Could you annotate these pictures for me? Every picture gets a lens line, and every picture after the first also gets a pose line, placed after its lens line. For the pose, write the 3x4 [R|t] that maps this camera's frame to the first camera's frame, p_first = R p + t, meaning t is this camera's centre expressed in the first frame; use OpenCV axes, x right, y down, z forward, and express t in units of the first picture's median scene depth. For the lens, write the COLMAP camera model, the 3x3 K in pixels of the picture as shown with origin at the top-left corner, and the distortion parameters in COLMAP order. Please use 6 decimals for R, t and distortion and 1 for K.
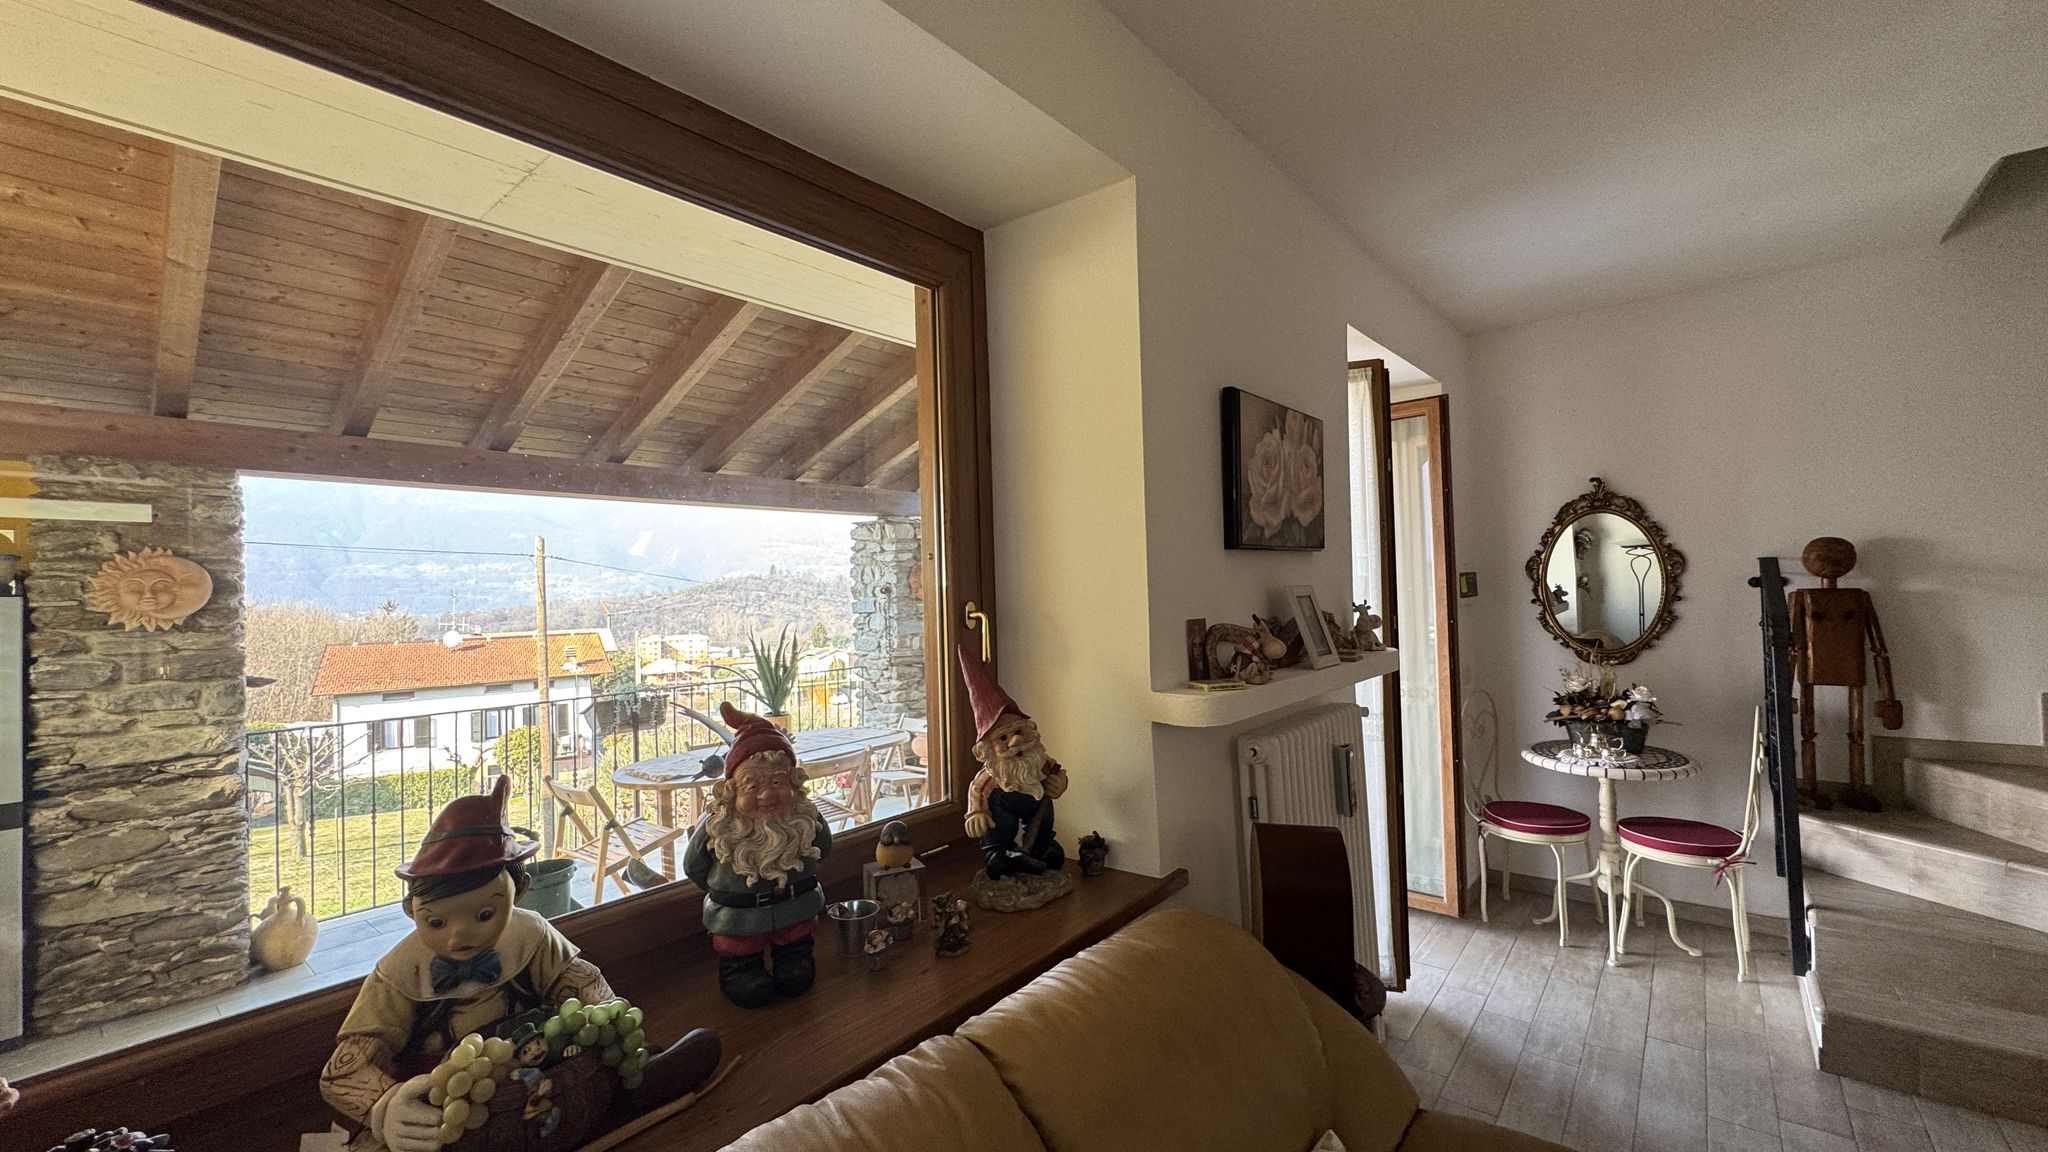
lens RADIAL K [[817.3, 0, 1024.0], [0, 817.3, 576.0], [0, 0, 1]] dist [-0.000487, -0.000046]
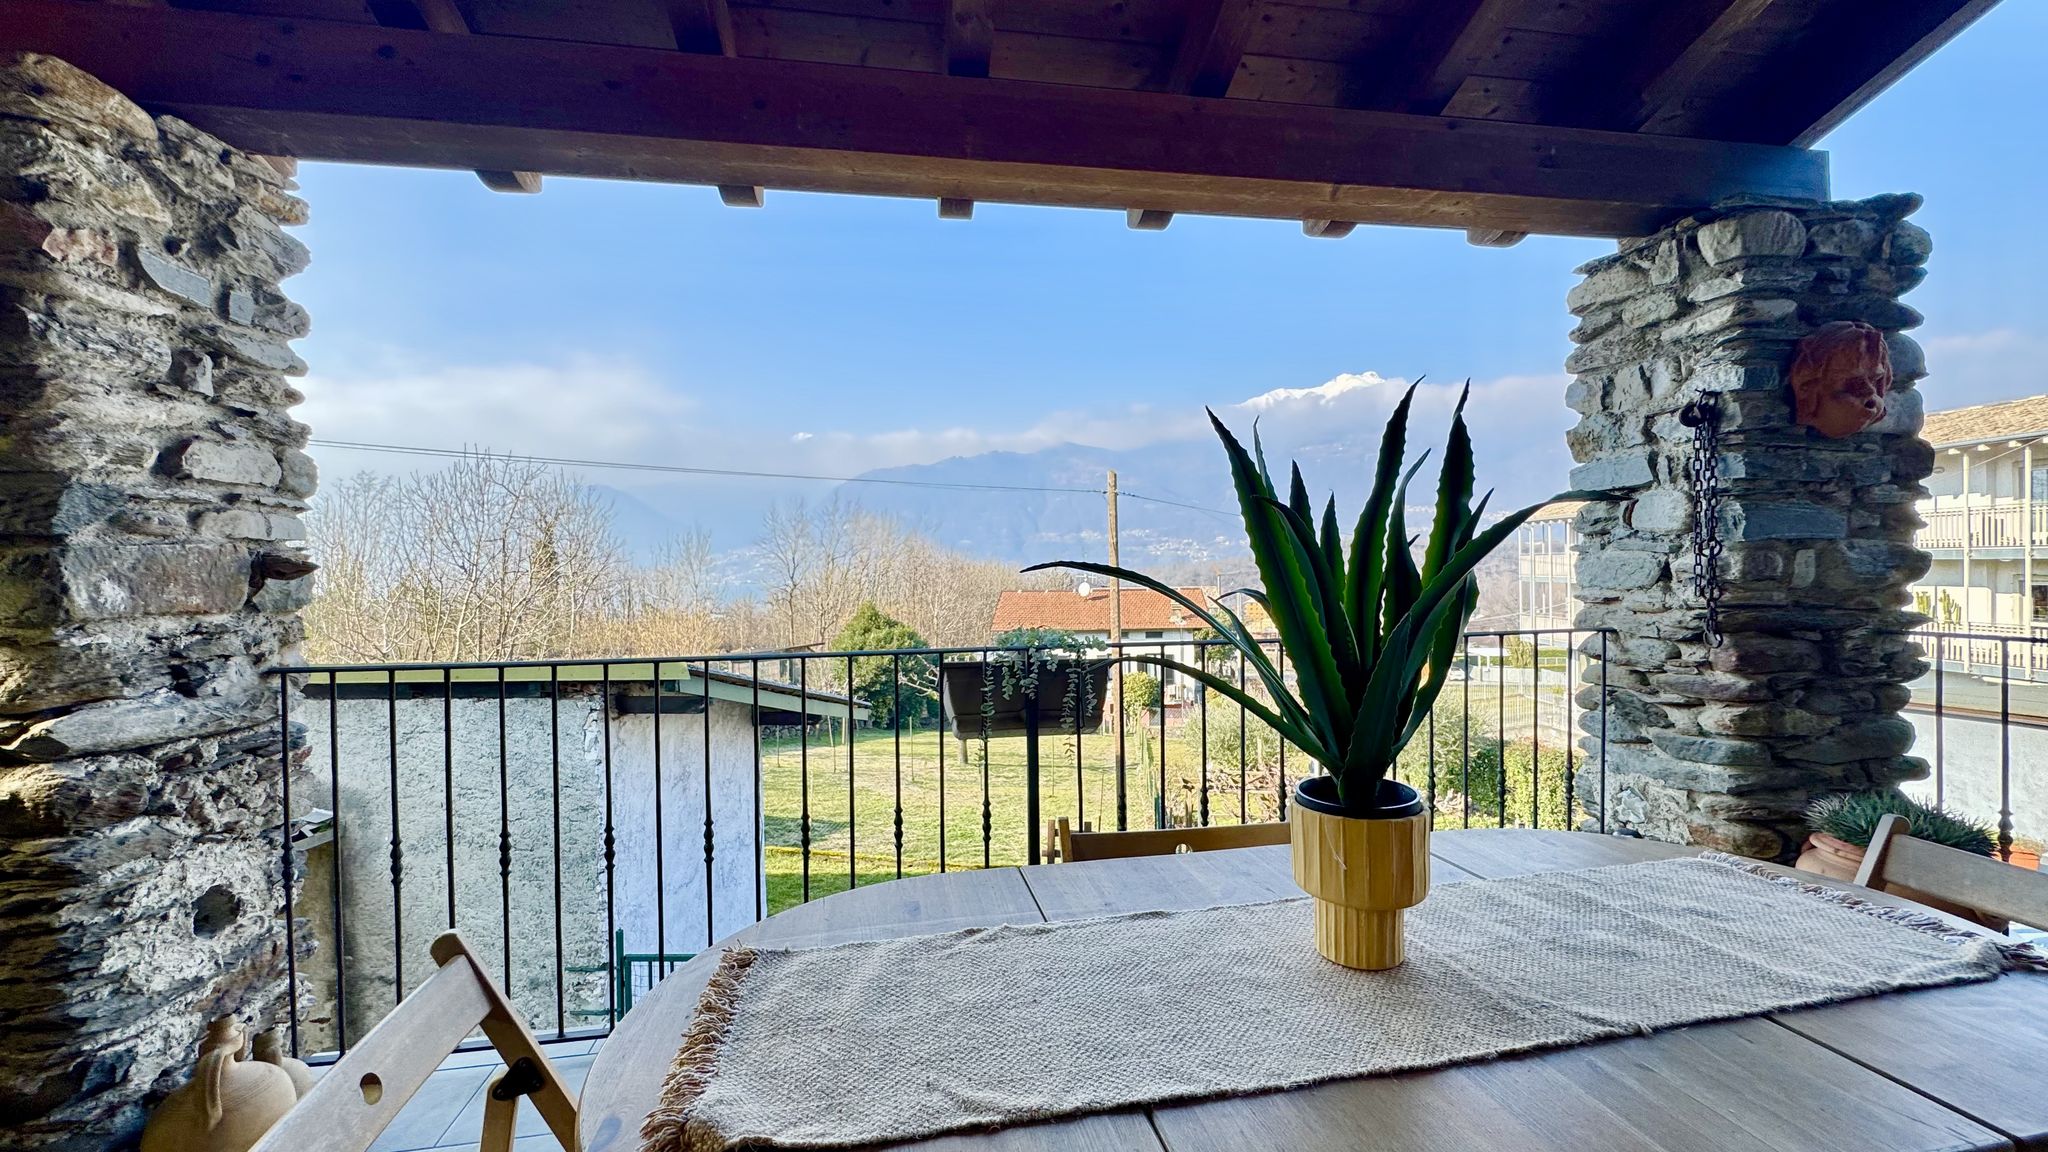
lens RADIAL K [[819.6, 0, 1024.0], [0, 819.6, 576.0], [0, 0, 1]] dist [-0.002916, 0.000237]
pose [[0.760465, 0.020770, -0.649047, -0.160424], [0.007996, 0.999113, 0.041340, 0.069740], [0.649330, -0.036627, 0.759624, 0.542632]]
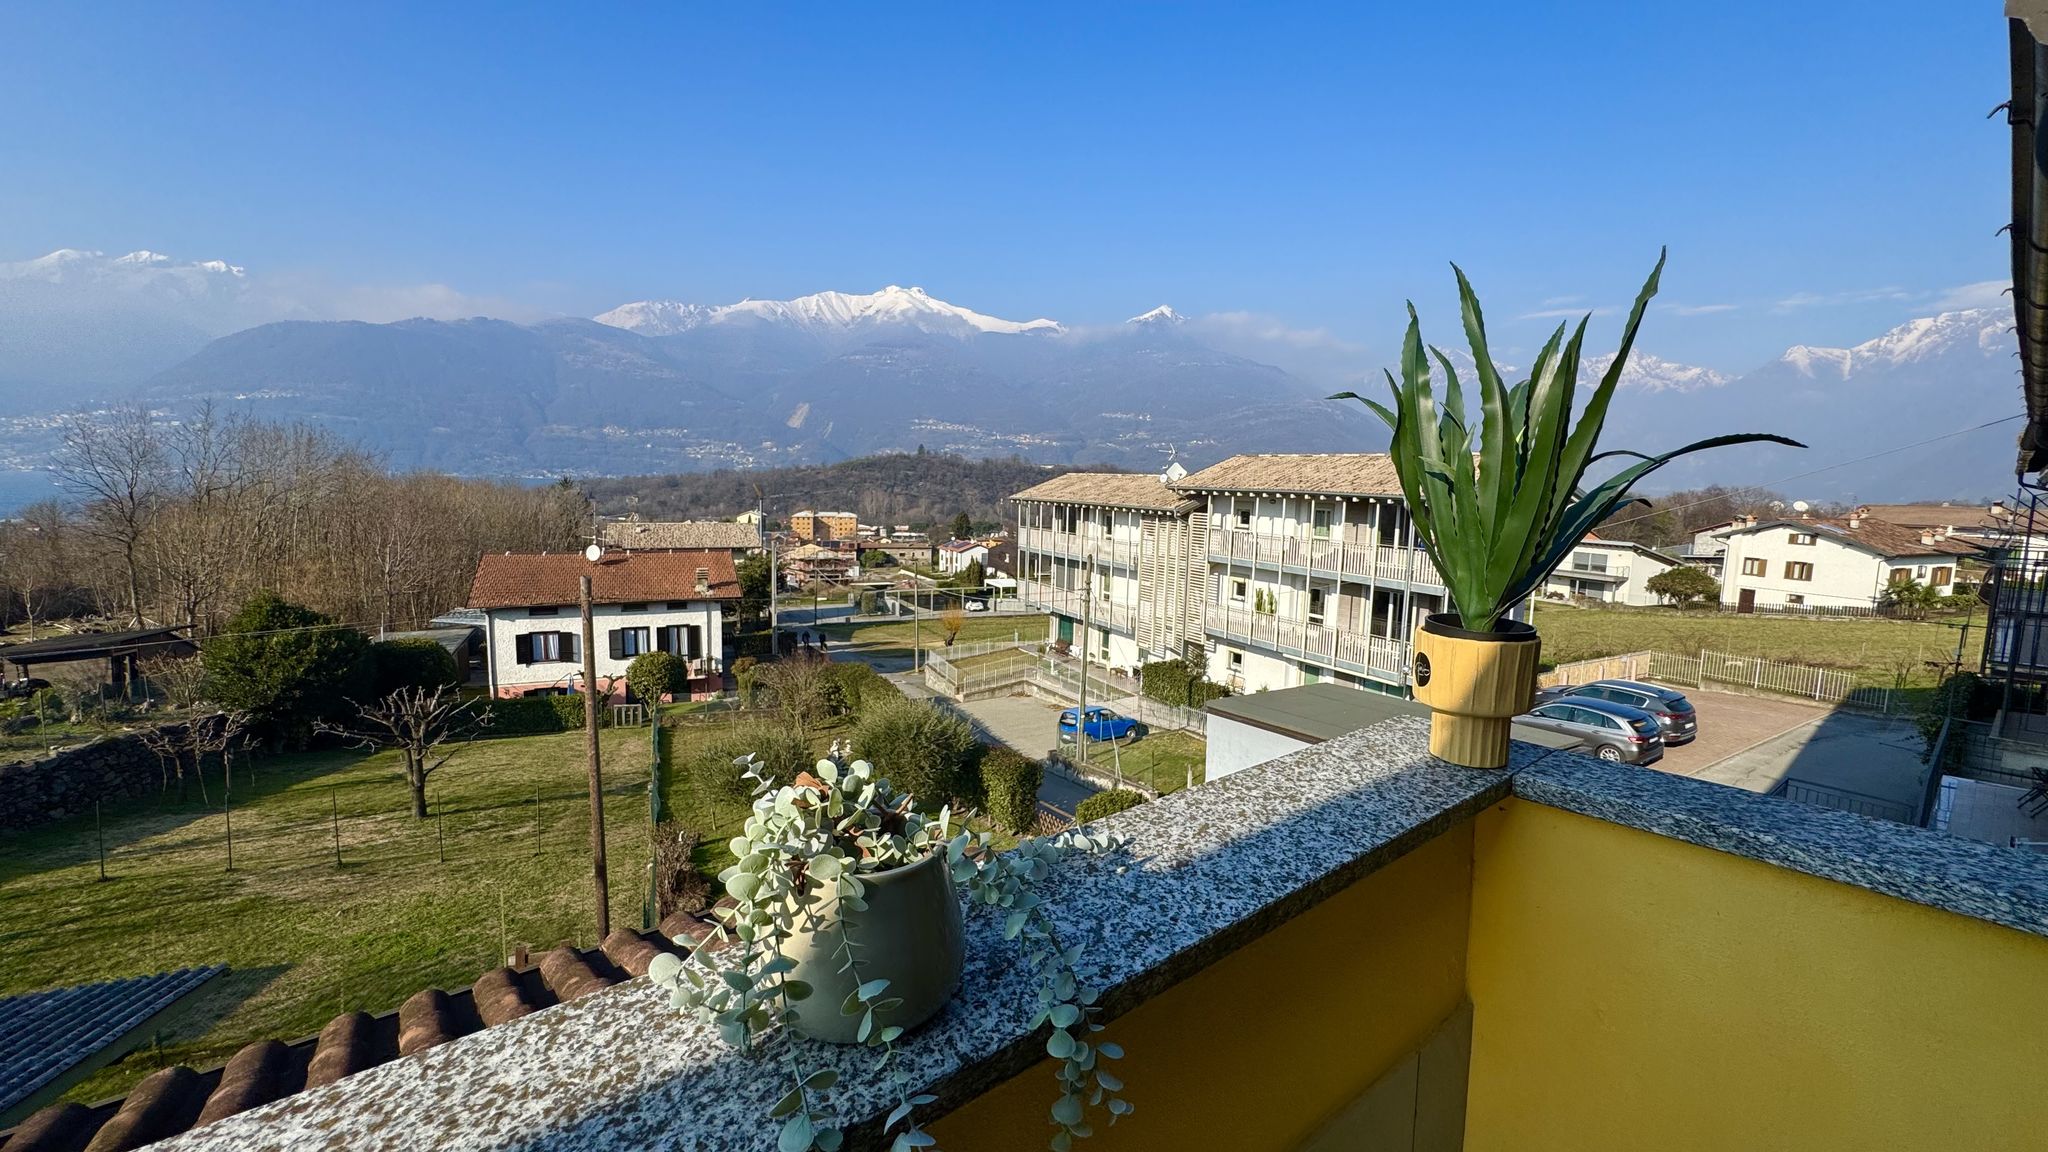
lens RADIAL K [[840.9, 0, 1024.0], [0, 840.9, 576.0], [0, 0, 1]] dist [-0.001889, -0.000173]
pose [[0.983143, 0.071579, -0.168246, -0.026041], [-0.048760, 0.989501, 0.136050, -0.434329], [0.176218, -0.125553, 0.976311, 0.571975]]
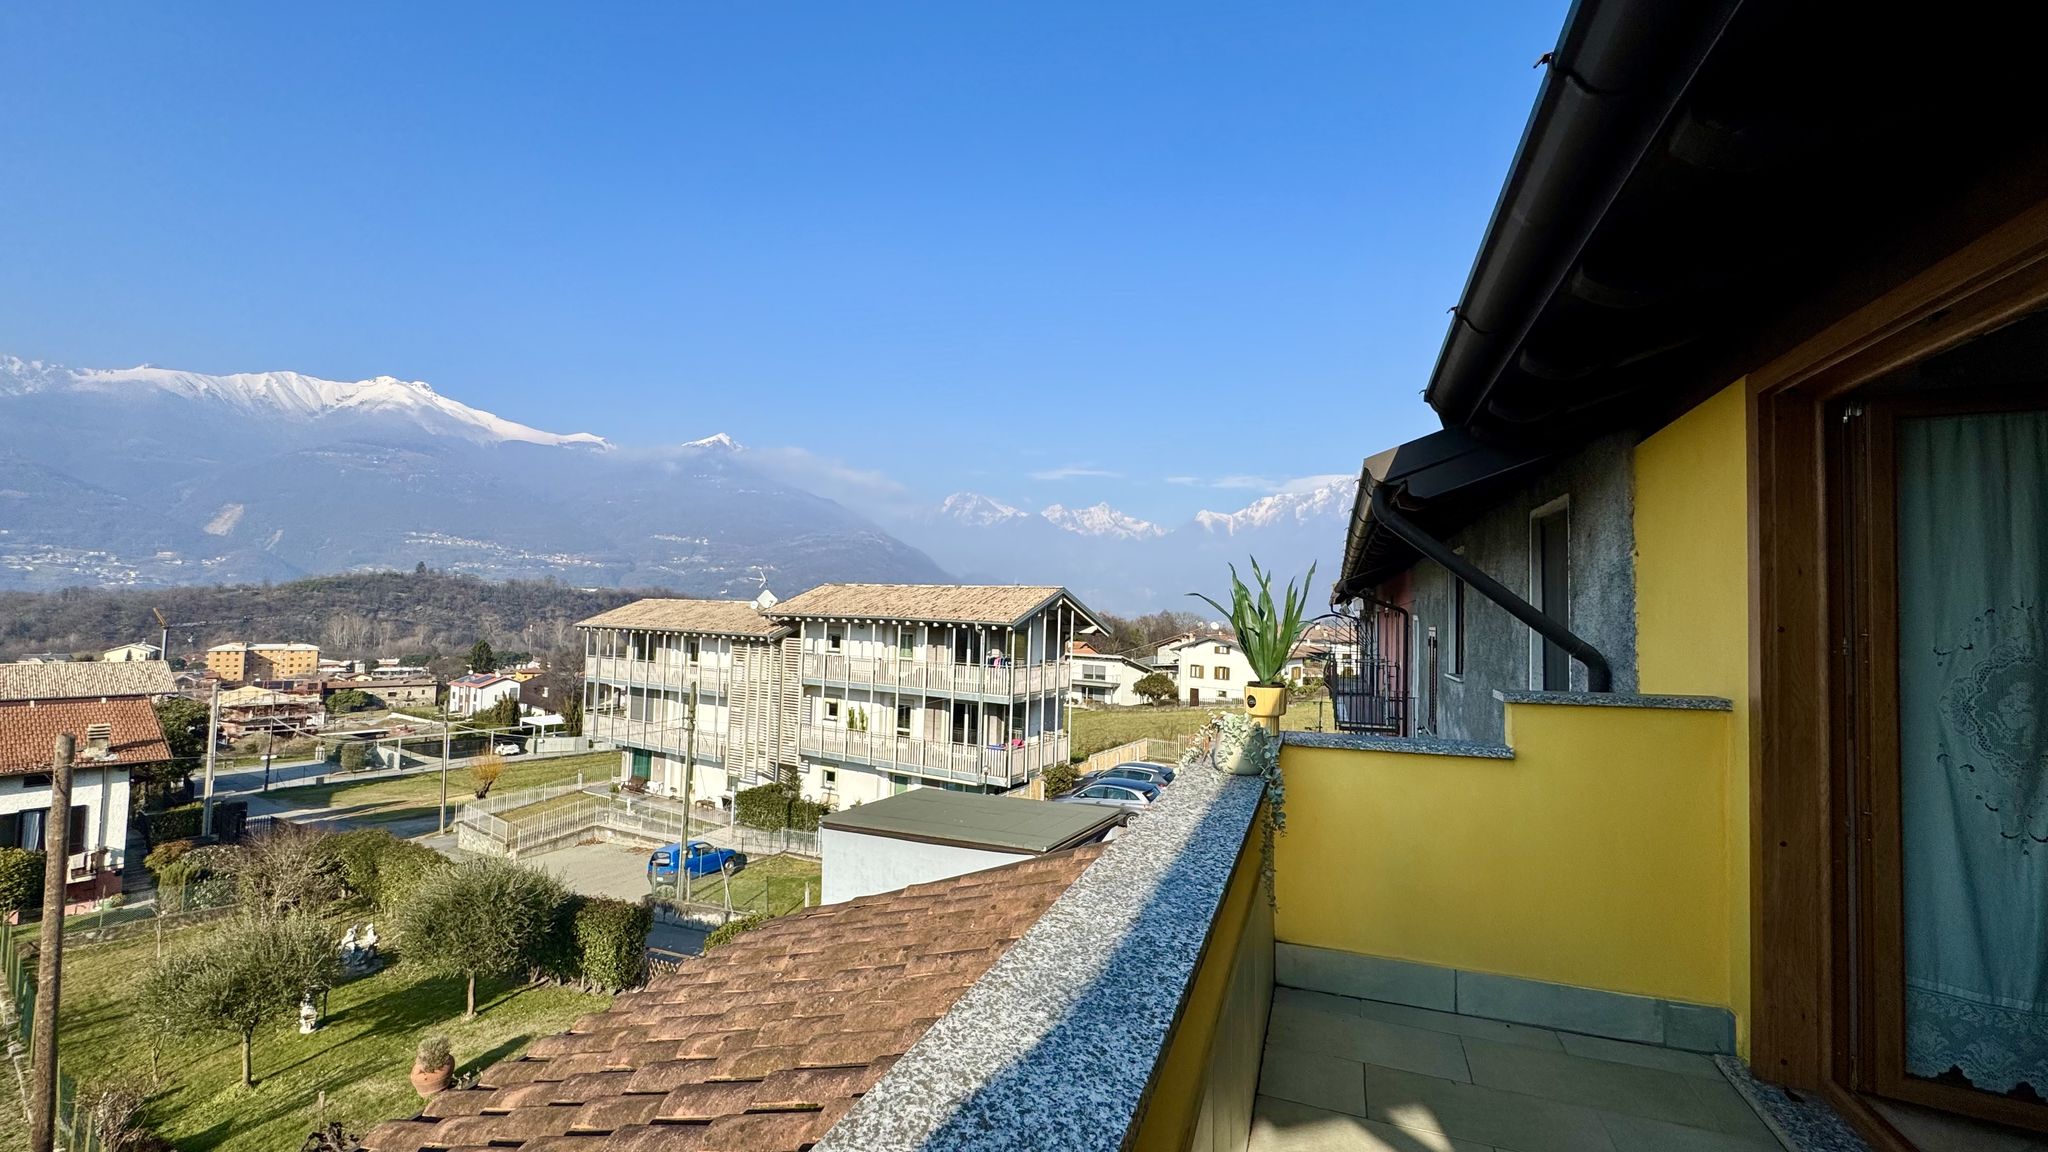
lens RADIAL K [[817.4, 0, 1024.0], [0, 817.4, 576.0], [0, 0, 1]] dist [0.000324, 0.000146]
pose [[0.941348, 0.068138, 0.330485, -0.259389], [-0.057863, 0.997489, -0.040843, -0.439205], [-0.332438, 0.019325, 0.942927, 0.355477]]
